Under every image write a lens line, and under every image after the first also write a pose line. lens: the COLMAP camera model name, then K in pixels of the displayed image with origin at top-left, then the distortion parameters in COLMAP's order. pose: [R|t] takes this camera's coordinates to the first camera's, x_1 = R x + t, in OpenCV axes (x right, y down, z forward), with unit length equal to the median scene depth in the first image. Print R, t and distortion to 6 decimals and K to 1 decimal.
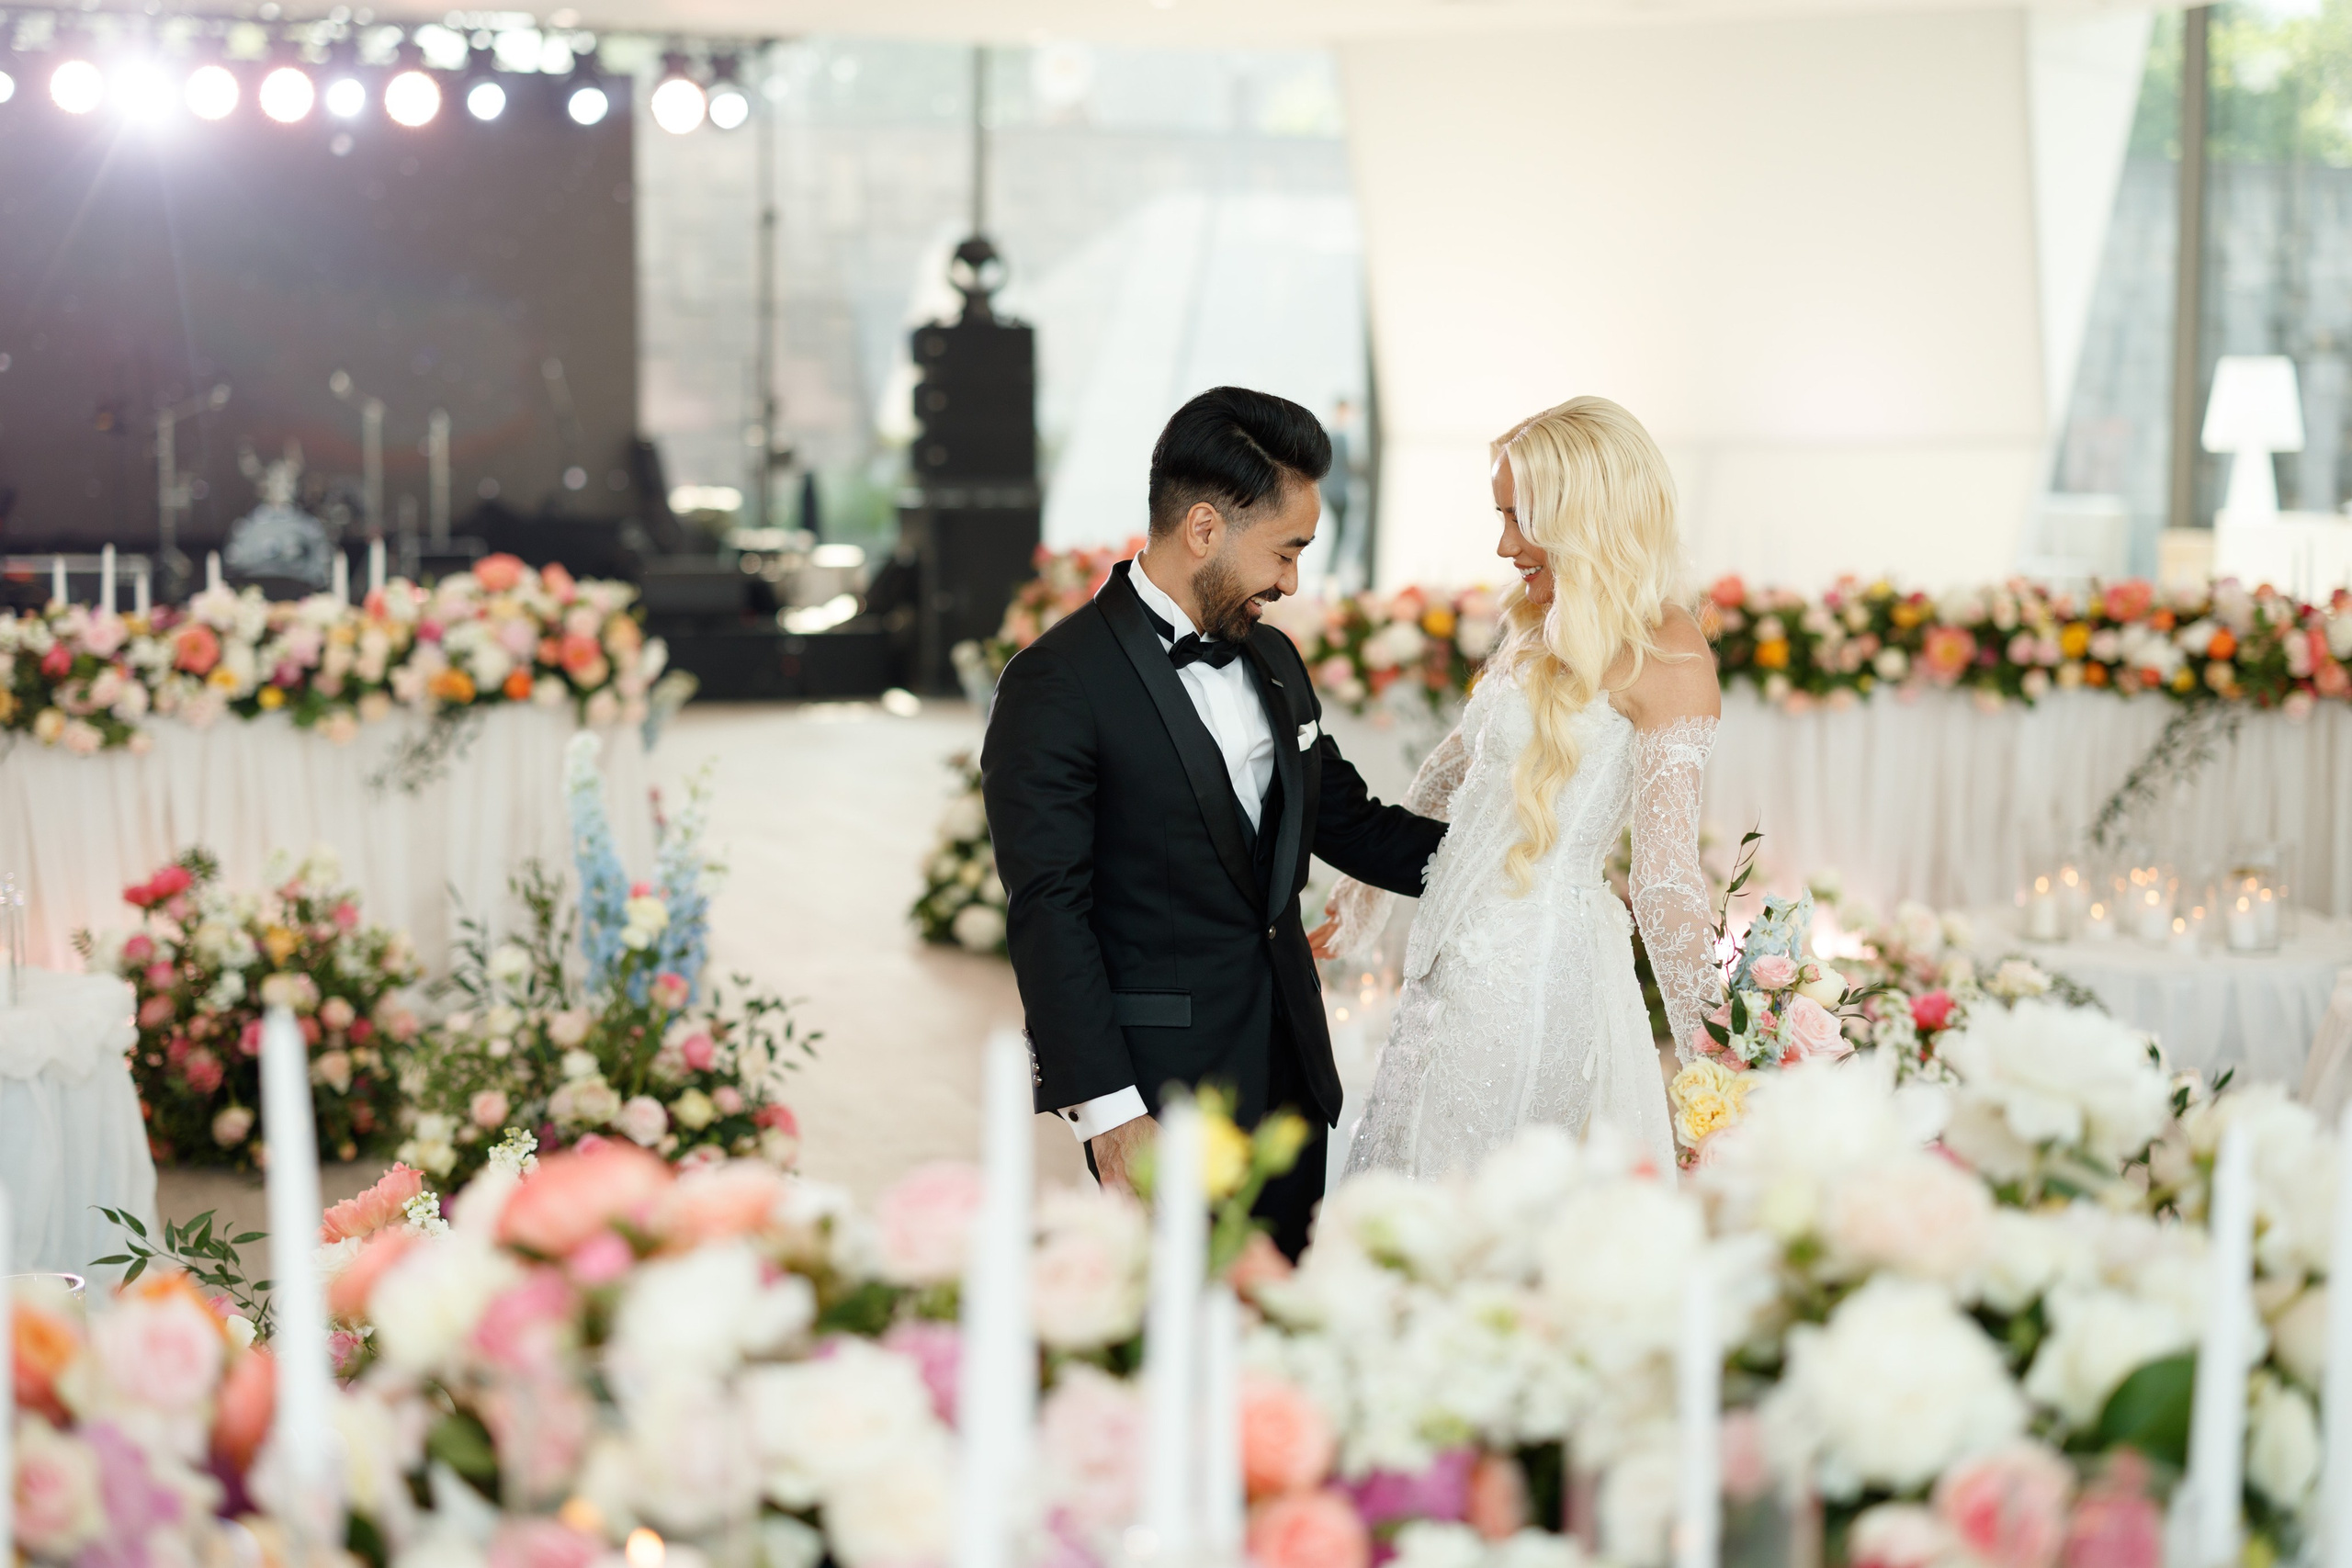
lens RADIAL K [[3788.9, 0, 1176.0], [0, 3788.9, 784.0], [0, 0, 1]] dist [-0.032578, 0.029758]
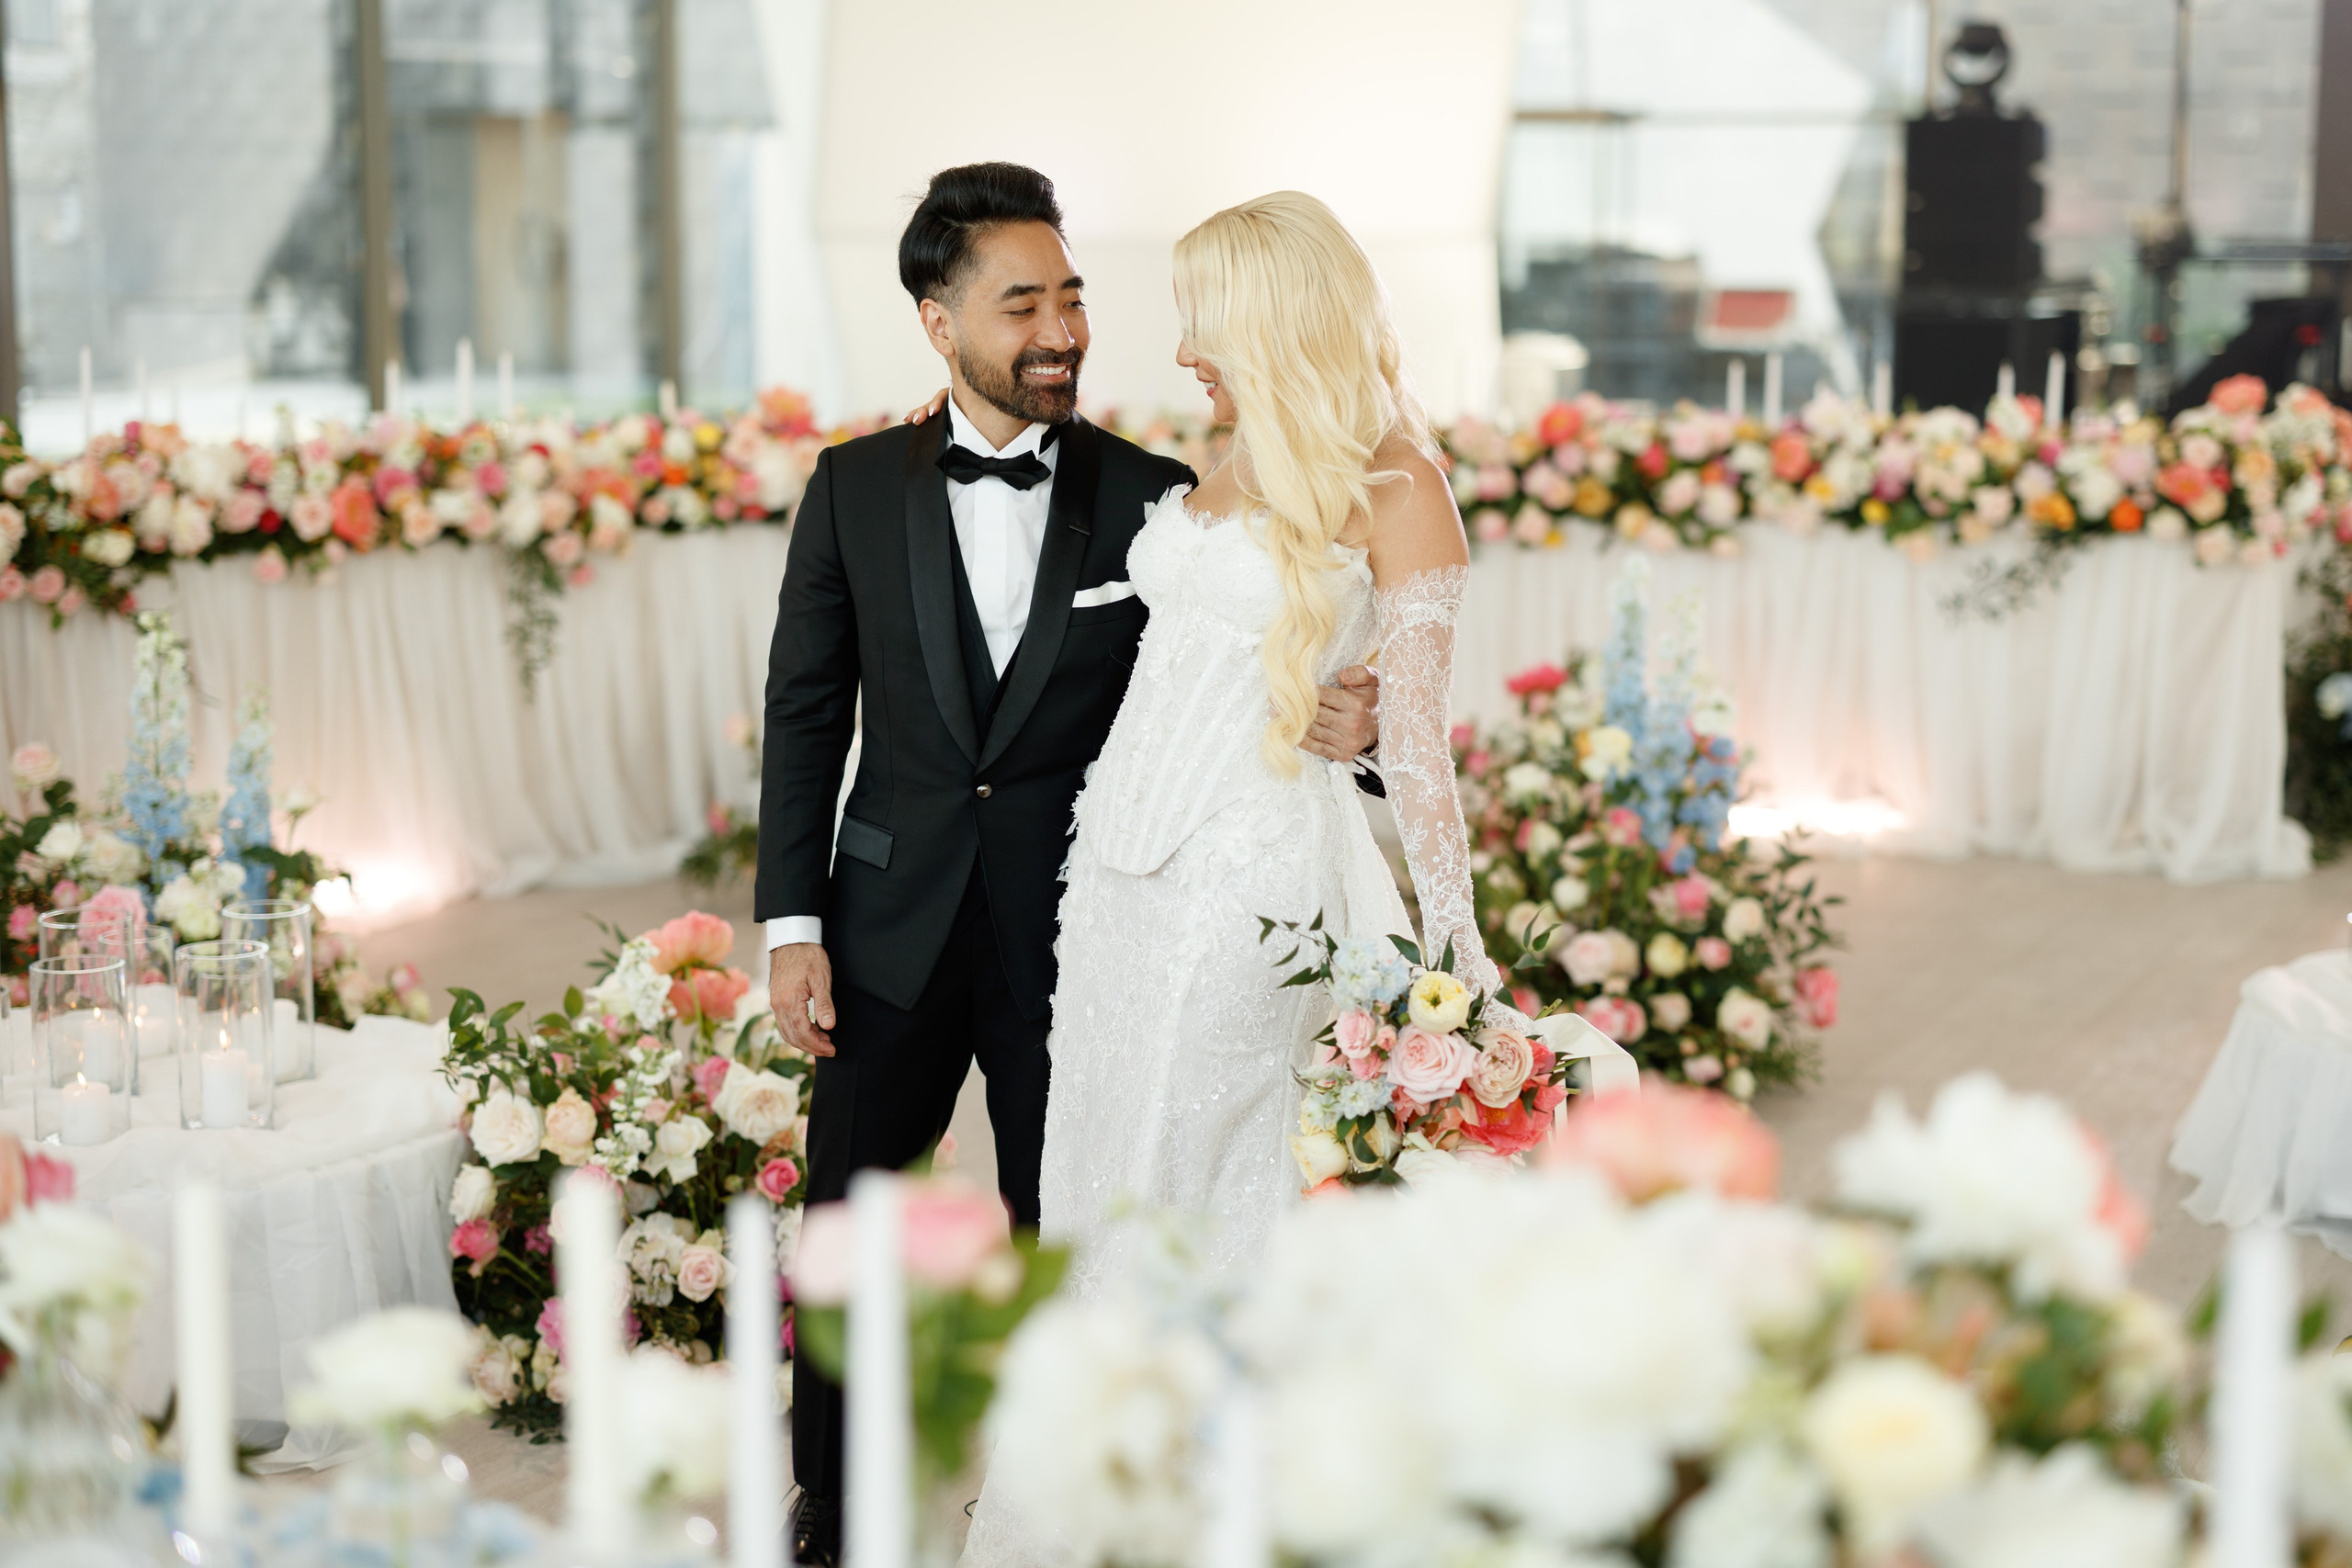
lens RADIAL K [[3788.9, 0, 1176.0], [0, 3788.9, 784.0], [0, 0, 1]] dist [-0.032578, 0.029758]
pose [[0.711750, 0.110475, -0.693691, 0.321484], [-0.078295, 0.993878, 0.077949, -0.014970], [0.698056, -0.001167, 0.716043, 0.174003]]
